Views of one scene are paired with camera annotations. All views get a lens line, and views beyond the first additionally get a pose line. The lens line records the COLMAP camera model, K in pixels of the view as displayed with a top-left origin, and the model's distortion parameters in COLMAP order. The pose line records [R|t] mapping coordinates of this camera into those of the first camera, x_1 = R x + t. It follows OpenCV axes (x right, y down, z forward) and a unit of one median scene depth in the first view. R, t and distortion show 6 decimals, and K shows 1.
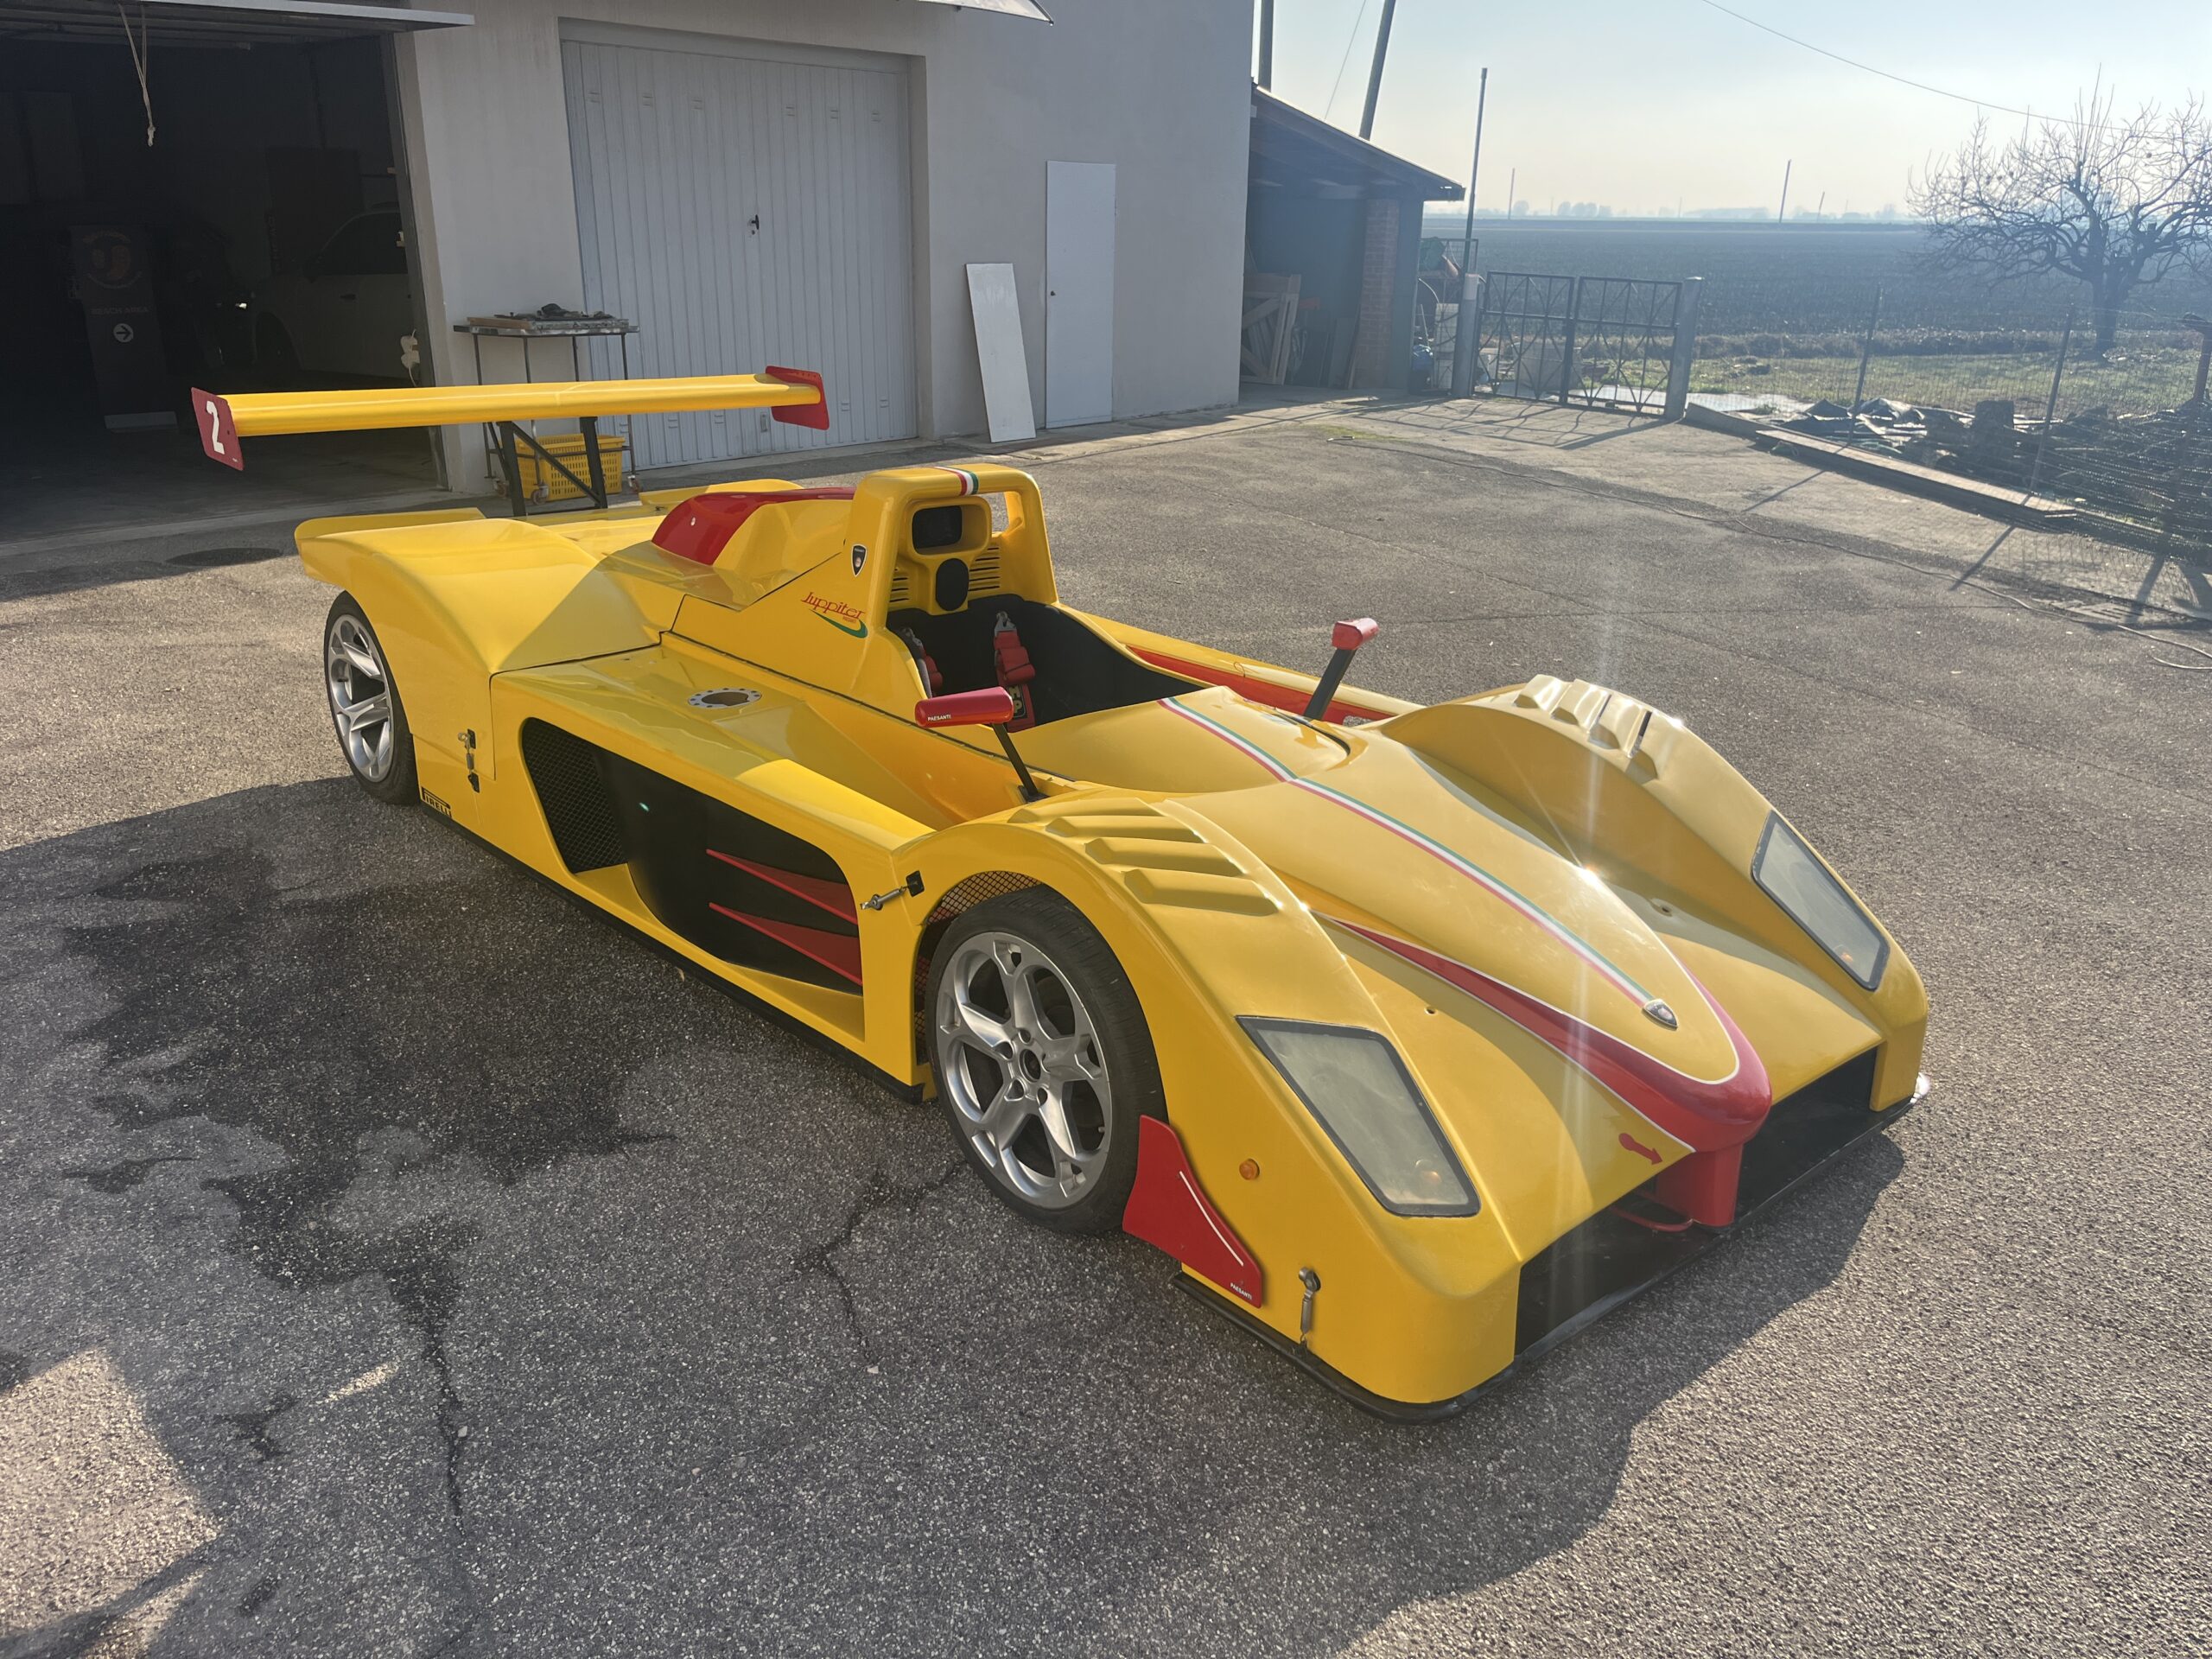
lens RADIAL K [[1671.9, 0, 1101.9], [0, 1671.9, 828.9], [0, 0, 1]] dist [0.067001, -0.099890]
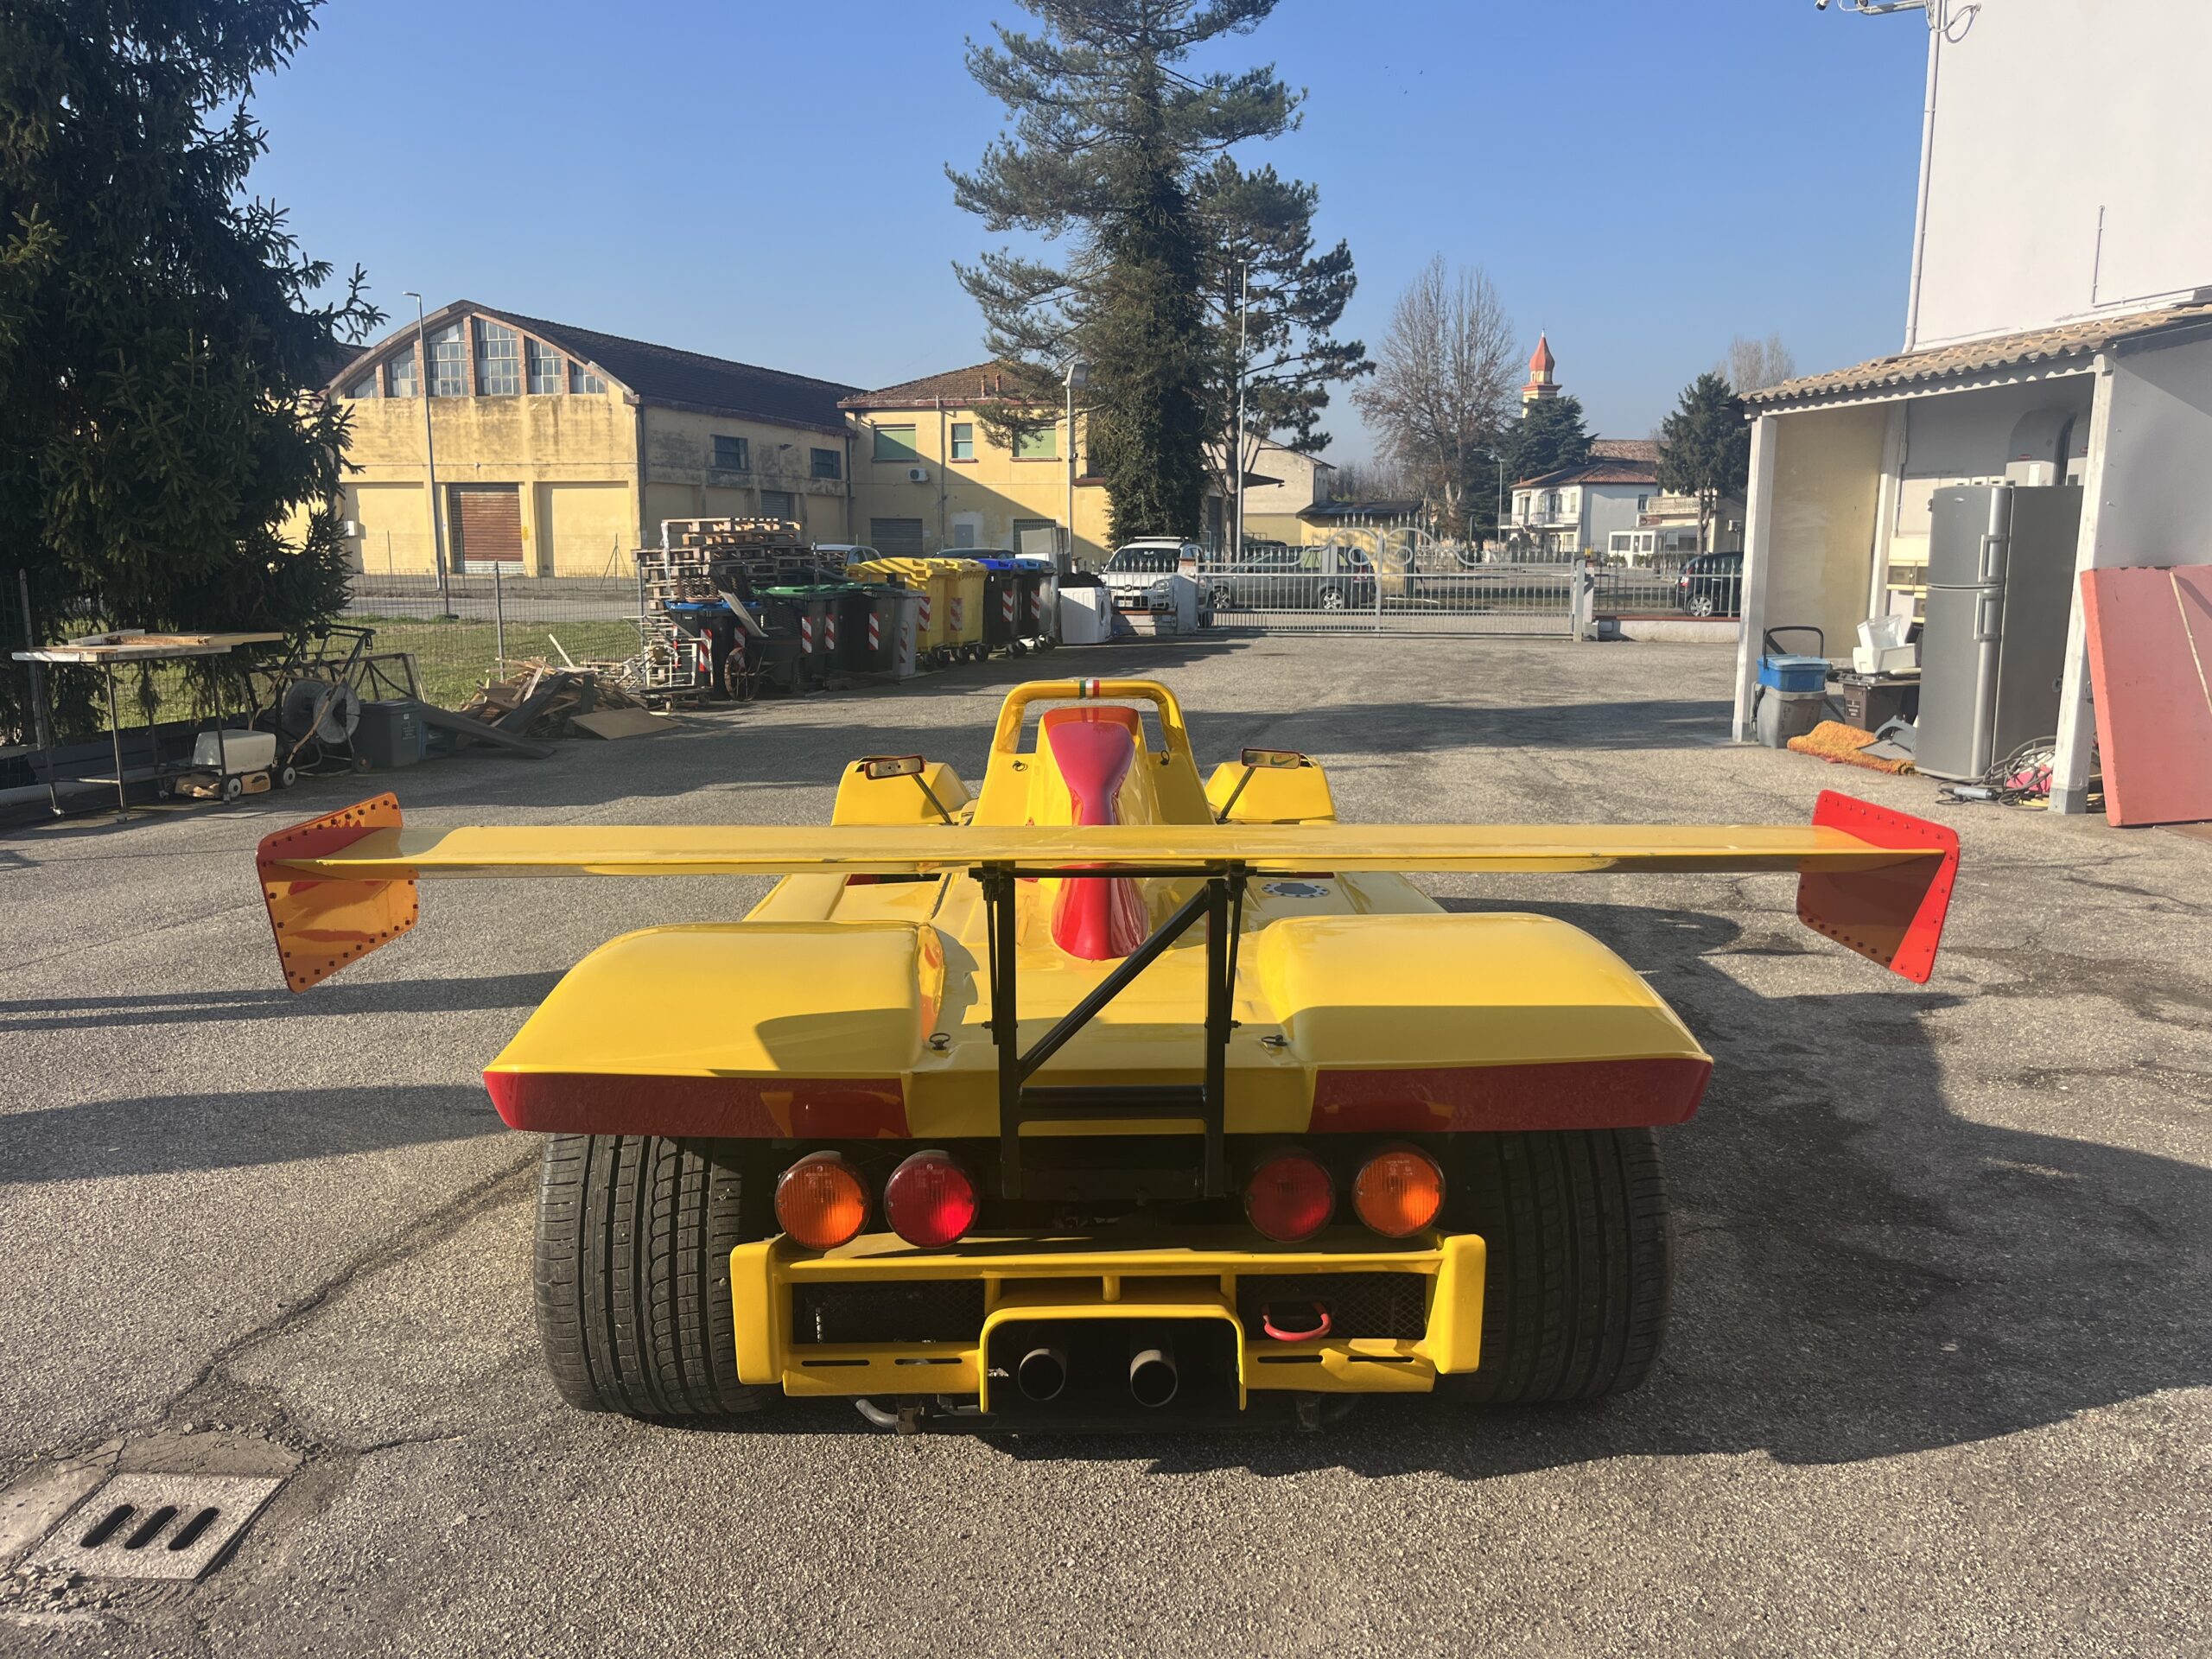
lens RADIAL K [[1678.0, 0, 1106.0], [0, 1678.0, 829.5], [0, 0, 1]] dist [0.067634, -0.097251]
pose [[-0.759048, -0.130260, 0.637871, -0.824846], [0.207383, 0.880363, 0.426559, -0.602013], [-0.617121, 0.456062, -0.641224, 1.768440]]
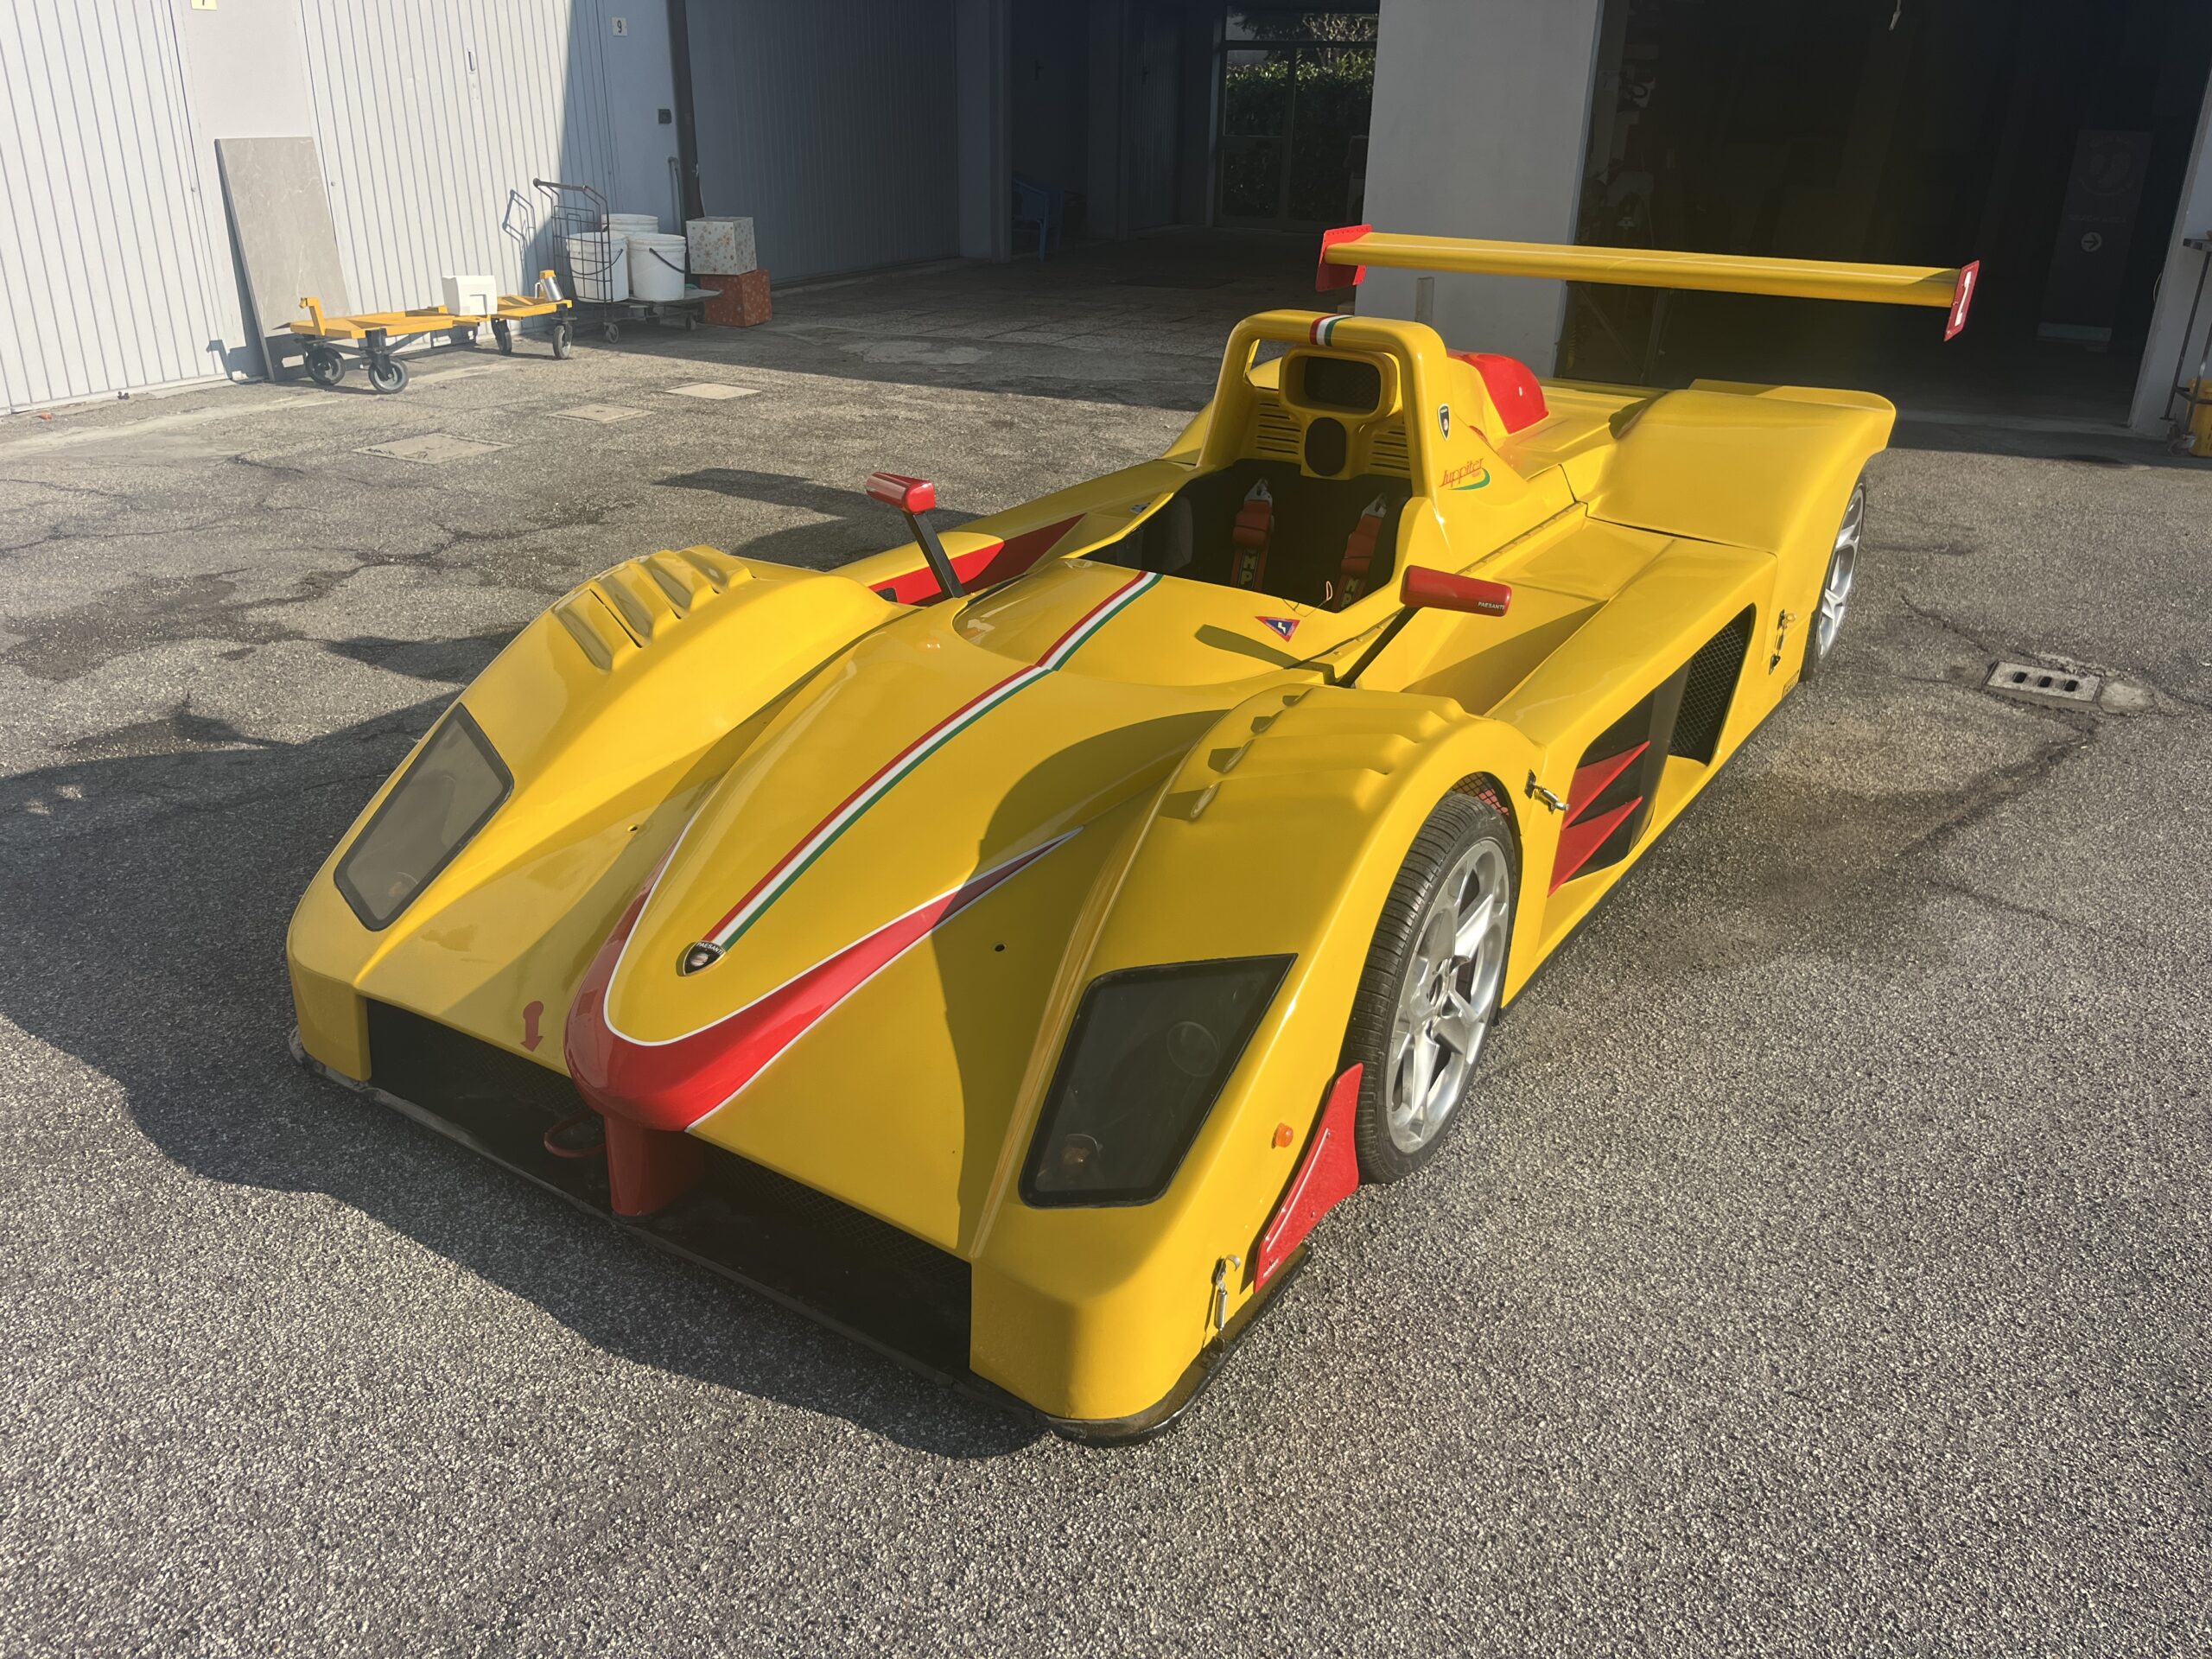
lens RADIAL K [[1671.9, 0, 1101.9], [0, 1671.9, 828.9], [0, 0, 1]] dist [0.067001, -0.099890]
pose [[0.283049, 0.369438, -0.885098, 0.784028], [-0.342454, 0.900935, 0.266534, -0.166144], [0.895884, 0.227663, 0.381524, 0.613699]]
